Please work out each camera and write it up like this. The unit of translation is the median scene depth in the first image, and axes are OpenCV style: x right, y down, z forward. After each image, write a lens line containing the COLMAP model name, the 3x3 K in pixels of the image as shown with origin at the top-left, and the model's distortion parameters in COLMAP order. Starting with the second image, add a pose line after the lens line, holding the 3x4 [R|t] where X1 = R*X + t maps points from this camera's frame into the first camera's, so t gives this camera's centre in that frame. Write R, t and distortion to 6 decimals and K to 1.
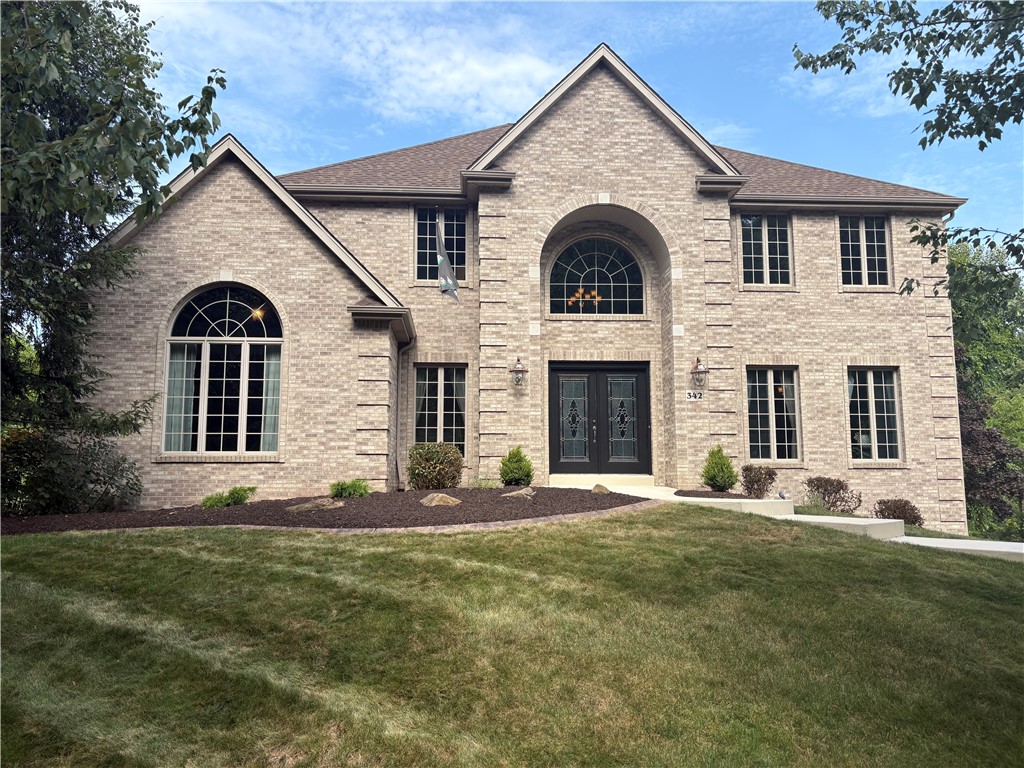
lens RADIAL K [[780.1, 0, 512.0], [0, 780.1, 384.0], [0, 0, 1]] dist [0.028142, -0.000387]
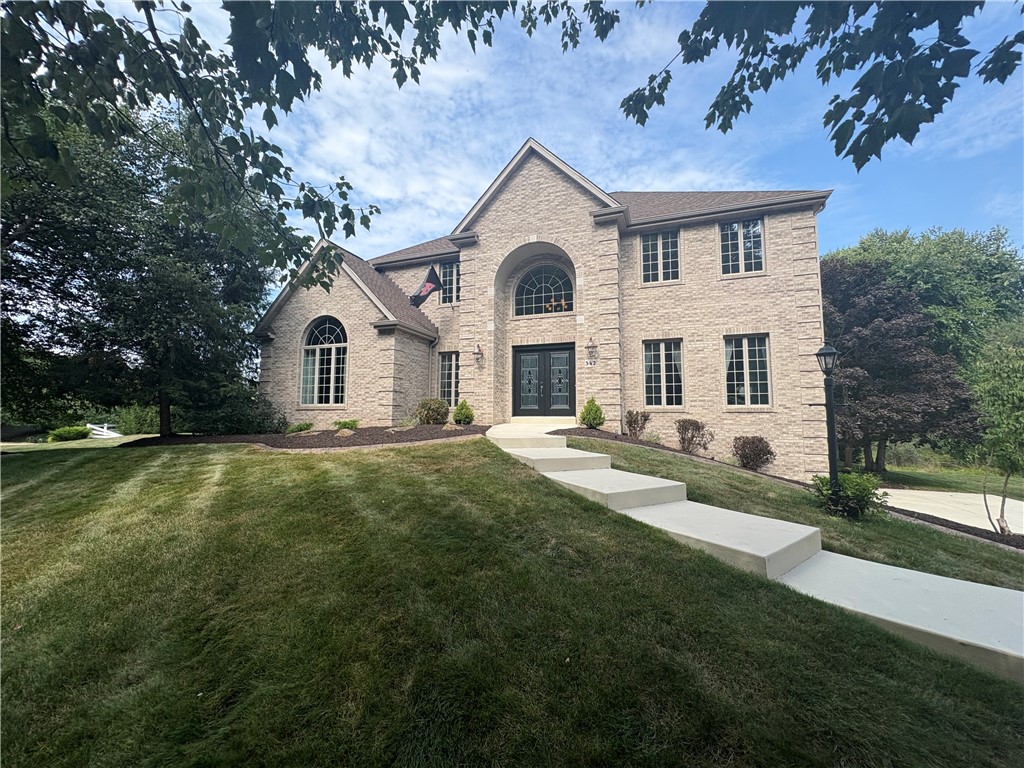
lens RADIAL K [[406.7, 0, 512.9], [0, 406.7, 382.0], [0, 0, 1]] dist [-0.000742, -0.000084]
pose [[0.916285, -0.029716, -0.399423, 0.379164], [0.045492, 0.998512, 0.030074, 0.019137], [0.397935, -0.045727, 0.916273, 0.225043]]
